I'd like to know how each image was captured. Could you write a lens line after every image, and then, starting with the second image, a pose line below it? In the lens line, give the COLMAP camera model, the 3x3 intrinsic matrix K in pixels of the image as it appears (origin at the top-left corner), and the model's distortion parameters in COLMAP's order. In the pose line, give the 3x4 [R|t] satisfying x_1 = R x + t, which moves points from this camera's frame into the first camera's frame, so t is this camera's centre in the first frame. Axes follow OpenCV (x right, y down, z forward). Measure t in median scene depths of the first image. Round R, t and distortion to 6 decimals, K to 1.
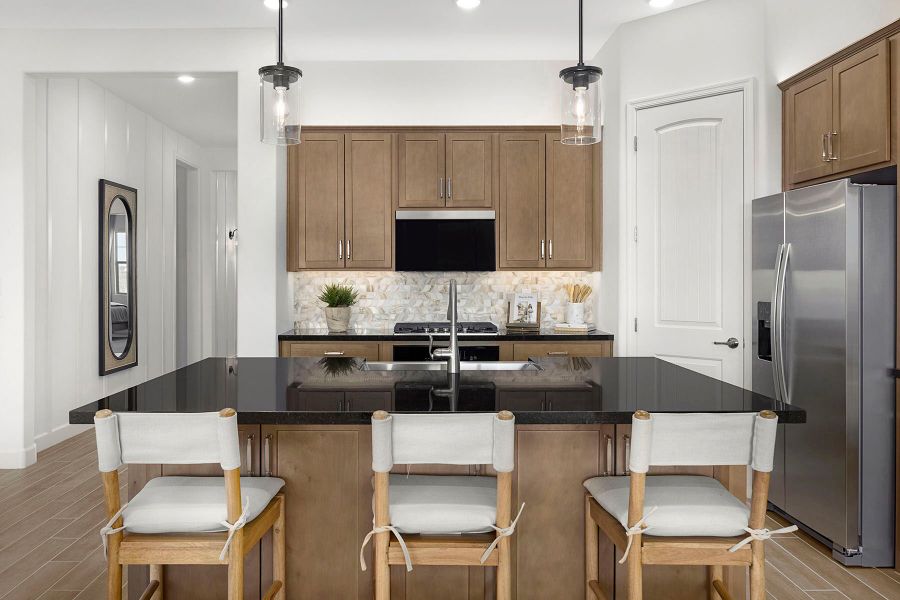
lens RADIAL K [[719.7, 0, 427.6], [0, 719.7, 276.2], [0, 0, 1]] dist [-0.000781, -0.001643]
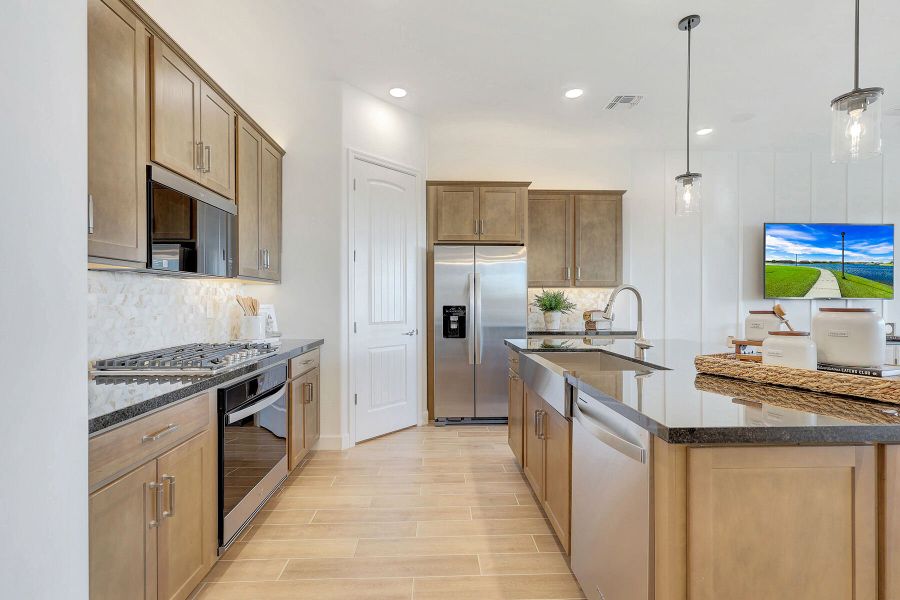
lens RADIAL K [[403.7, 0, 450.0], [0, 403.7, 300.0], [0, 0, 1]] dist [0.002106, 0.000569]
pose [[-0.034591, 0.004012, 0.999393, -0.378982], [-0.002697, 0.999988, -0.004107, 0.018901], [-0.999398, -0.002837, -0.034580, 0.767204]]
